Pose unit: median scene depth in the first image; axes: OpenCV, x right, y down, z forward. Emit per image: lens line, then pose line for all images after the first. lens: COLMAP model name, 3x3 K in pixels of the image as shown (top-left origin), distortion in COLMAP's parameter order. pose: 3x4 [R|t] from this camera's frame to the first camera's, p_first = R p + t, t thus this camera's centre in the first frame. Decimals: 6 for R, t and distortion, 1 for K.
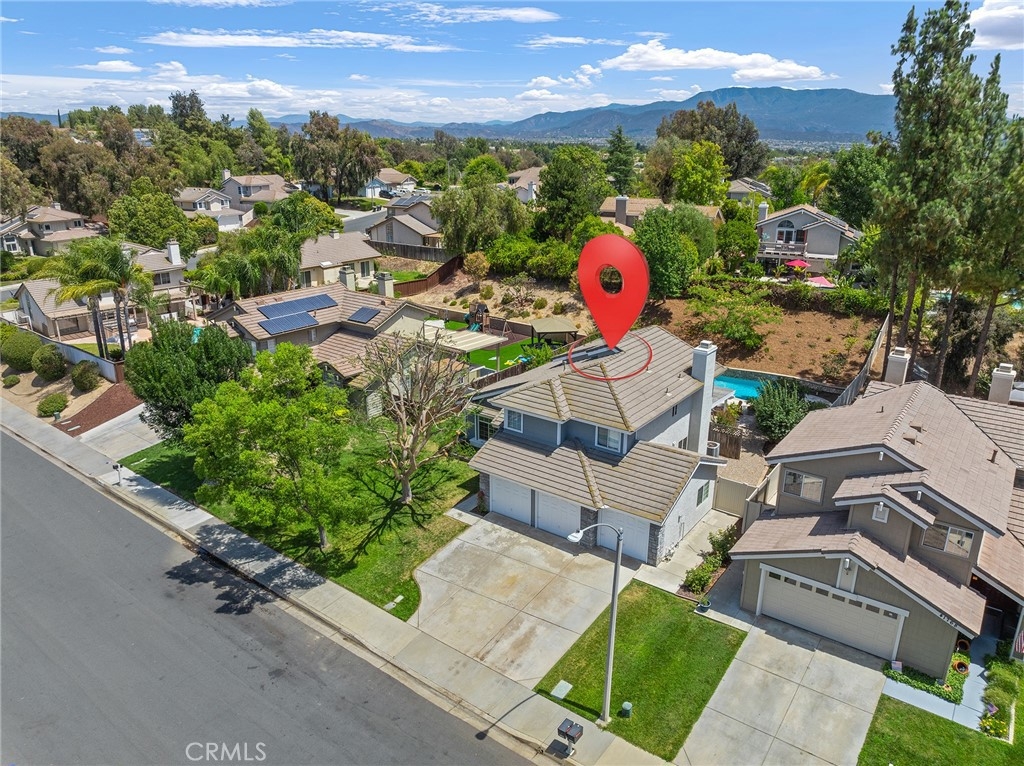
lens RADIAL K [[722.1, 0, 513.3], [0, 722.1, 384.5], [0, 0, 1]] dist [-0.043897, 0.013497]
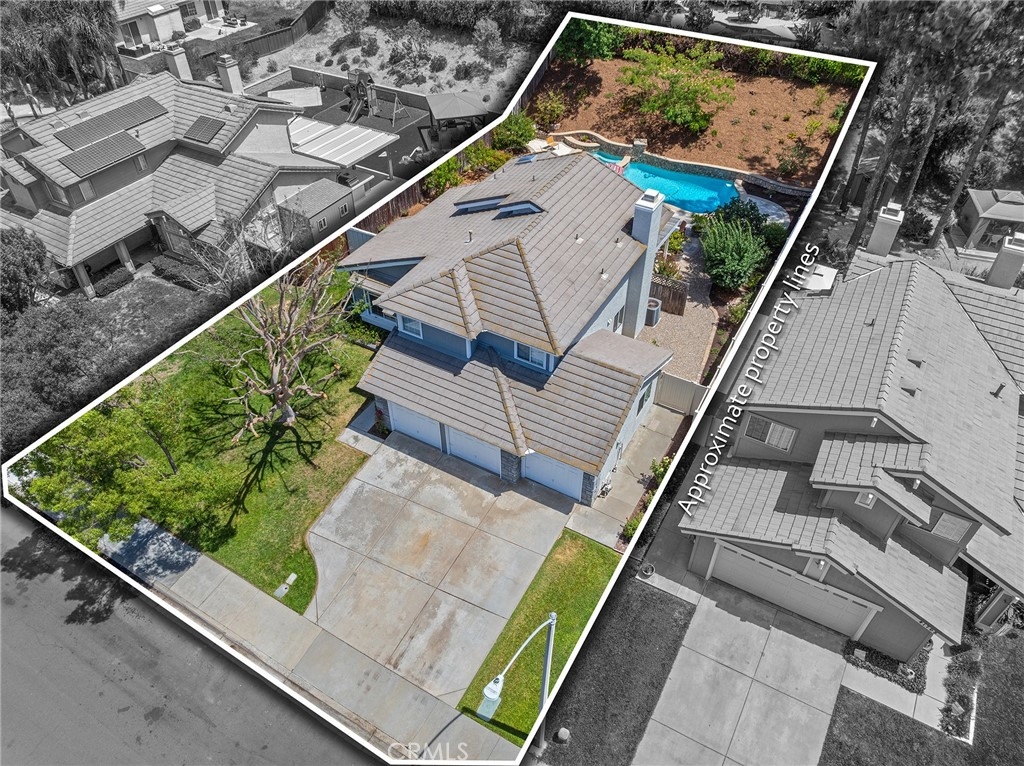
lens RADIAL K [[722.1, 0, 513.9], [0, 722.1, 385.7], [0, 0, 1]] dist [-0.043897, 0.013497]
pose [[0.992246, -0.085391, 0.090309, 0.041284], [0.041958, 0.914097, 0.403320, -0.227643], [-0.116991, -0.396403, 0.910592, 0.282265]]
